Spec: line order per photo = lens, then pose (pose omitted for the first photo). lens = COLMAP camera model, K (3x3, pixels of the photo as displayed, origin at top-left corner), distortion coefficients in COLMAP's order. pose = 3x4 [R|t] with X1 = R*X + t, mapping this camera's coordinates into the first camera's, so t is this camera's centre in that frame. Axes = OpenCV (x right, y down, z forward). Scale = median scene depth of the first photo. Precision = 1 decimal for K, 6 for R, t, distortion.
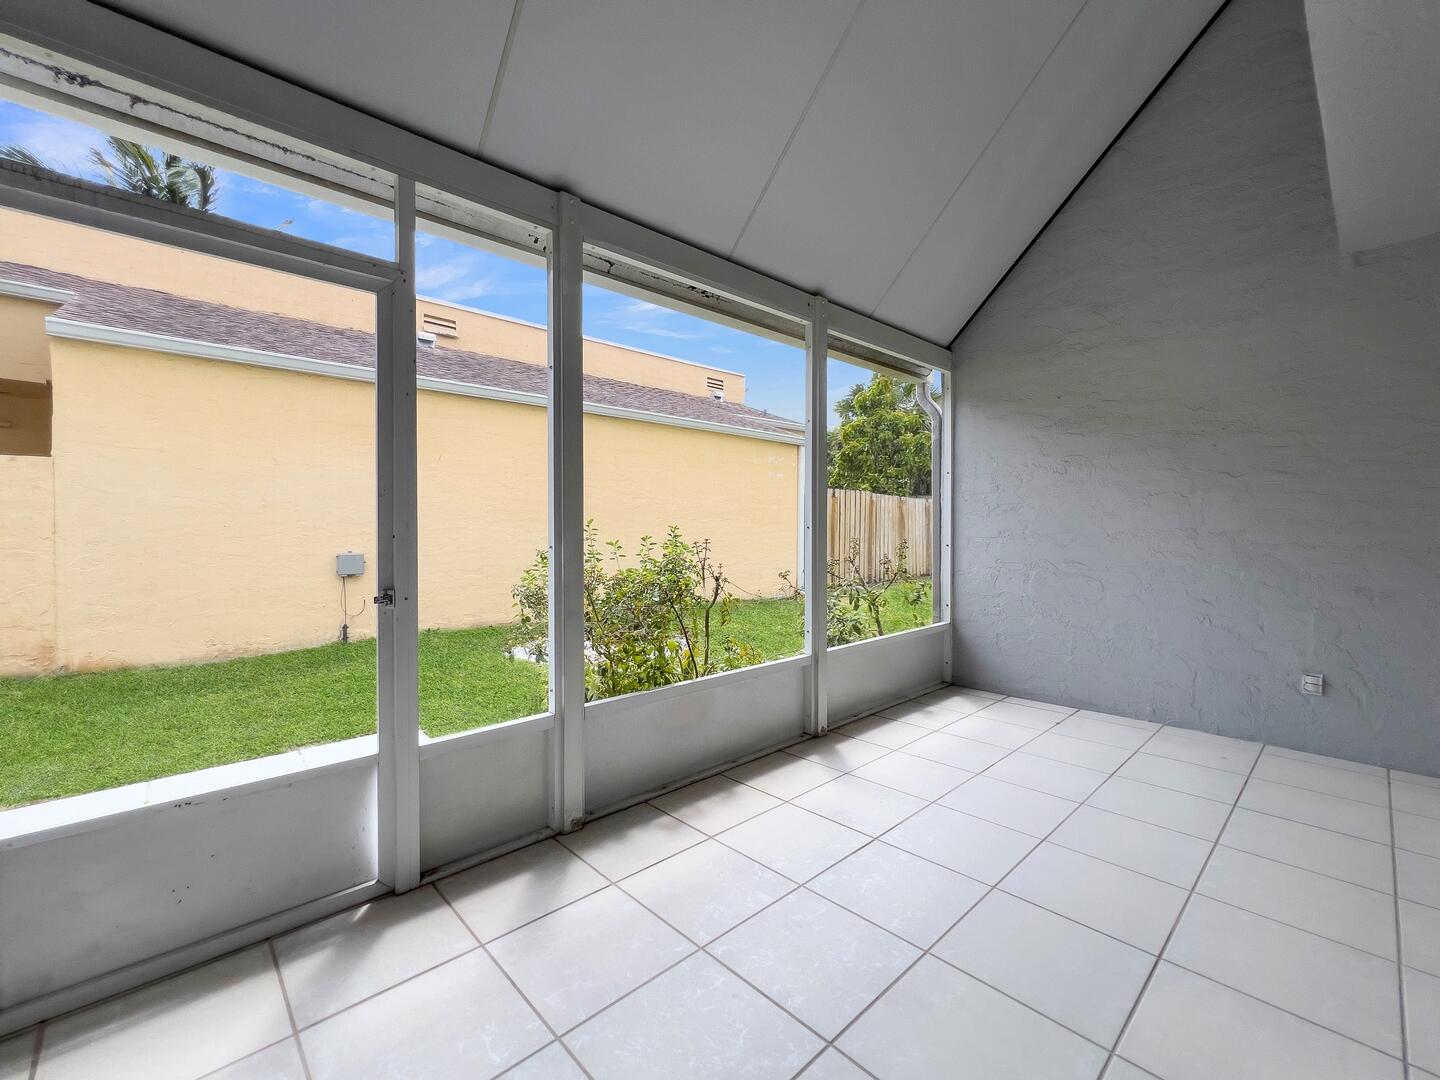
lens RADIAL K [[579.9, 0, 720.0], [0, 579.9, 540.0], [0, 0, 1]] dist [-0.000836, 0.000175]
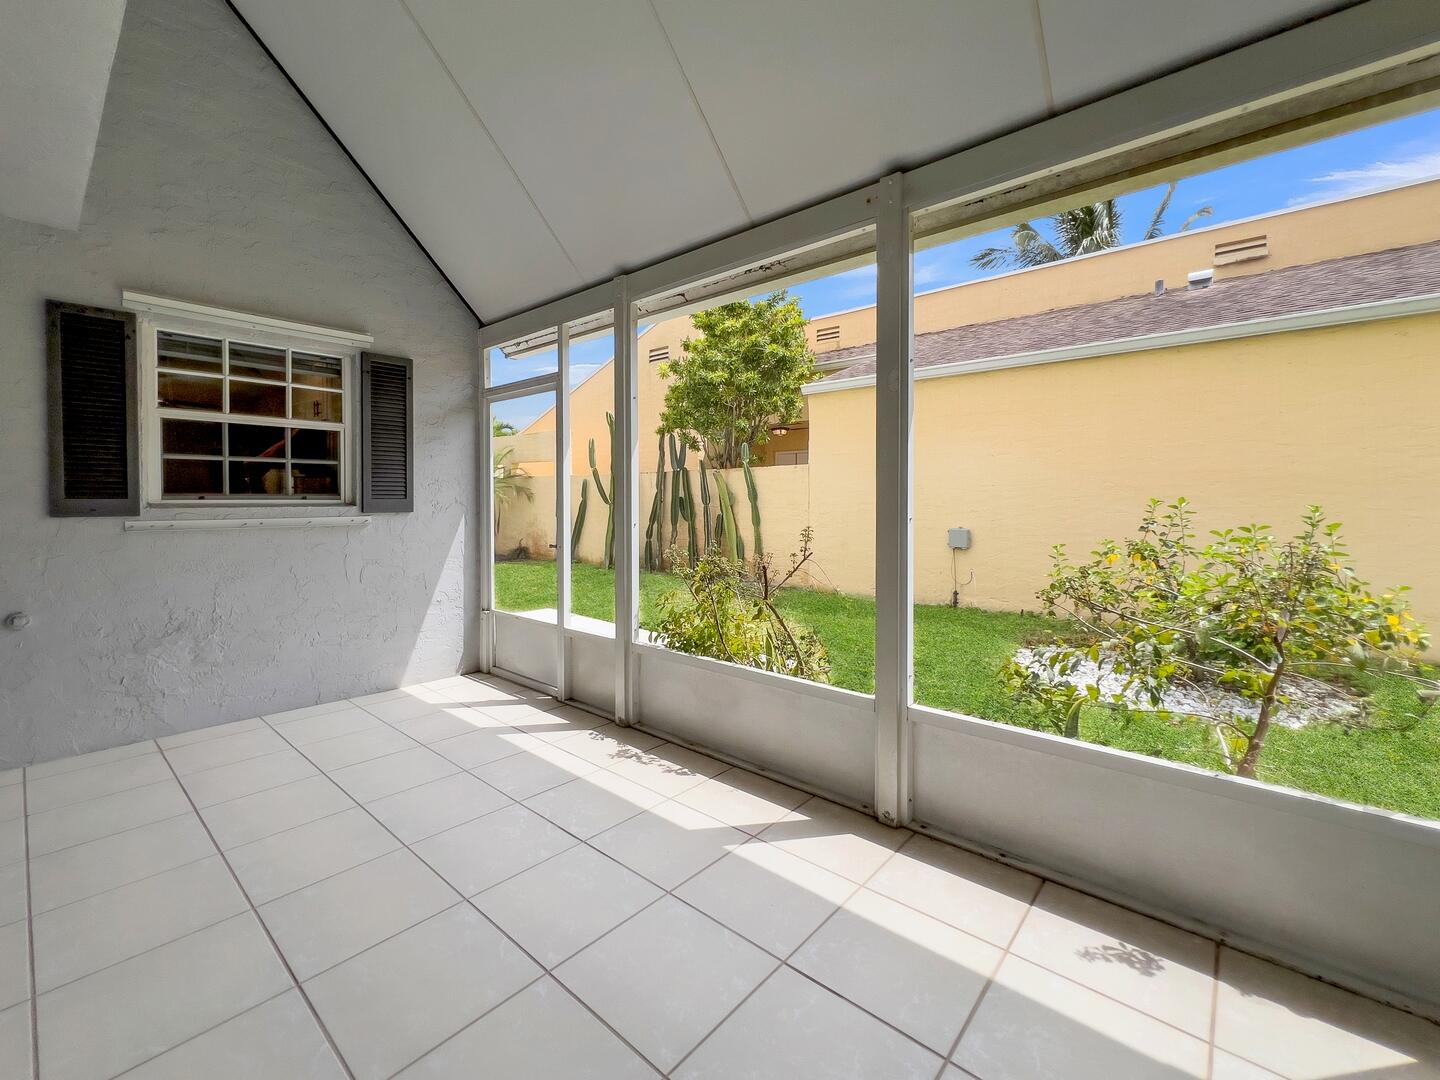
lens RADIAL K [[587.7, 0, 718.4], [0, 587.7, 515.4], [0, 0, 1]] dist [0.000758, -0.000049]
pose [[0.148681, 0.026807, -0.988522, 0.765519], [-0.025076, 0.999413, 0.023331, -0.031878], [0.988567, 0.021319, 0.149266, 0.652899]]
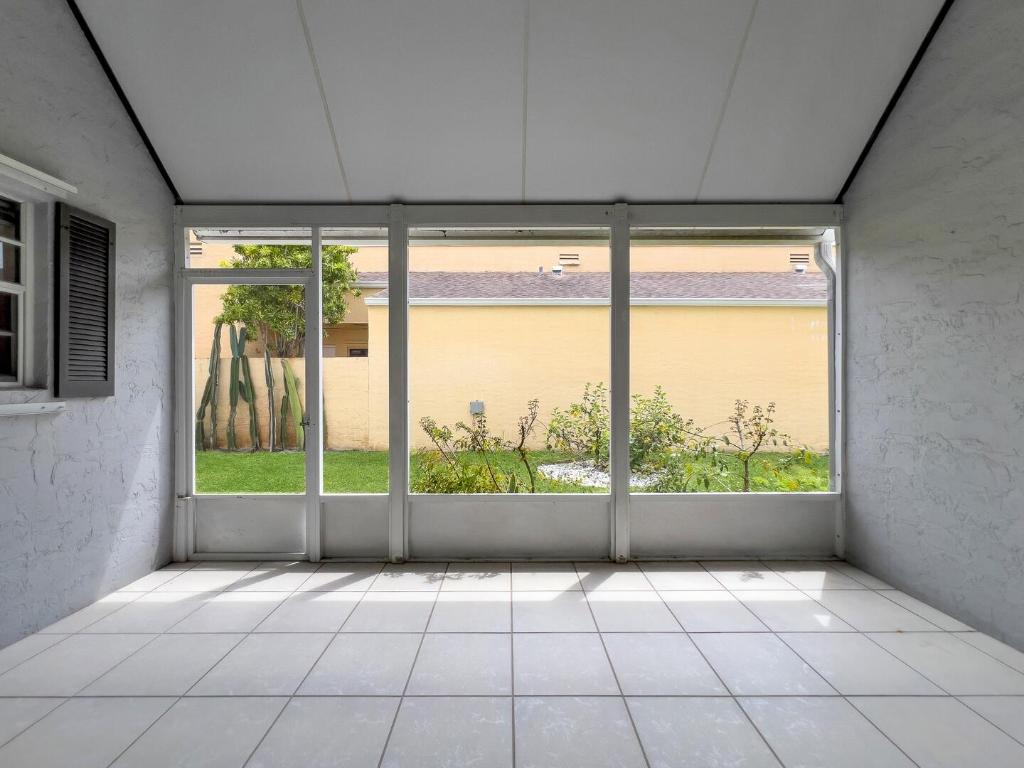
lens RADIAL K [[413.5, 0, 511.3], [0, 413.5, 391.1], [0, 0, 1]] dist [-0.000100, 0.000276]
pose [[0.750806, 0.011621, -0.660420, 0.537726], [-0.016552, 0.999862, -0.001223, -0.016651], [0.660315, 0.011849, 0.750895, 0.180544]]
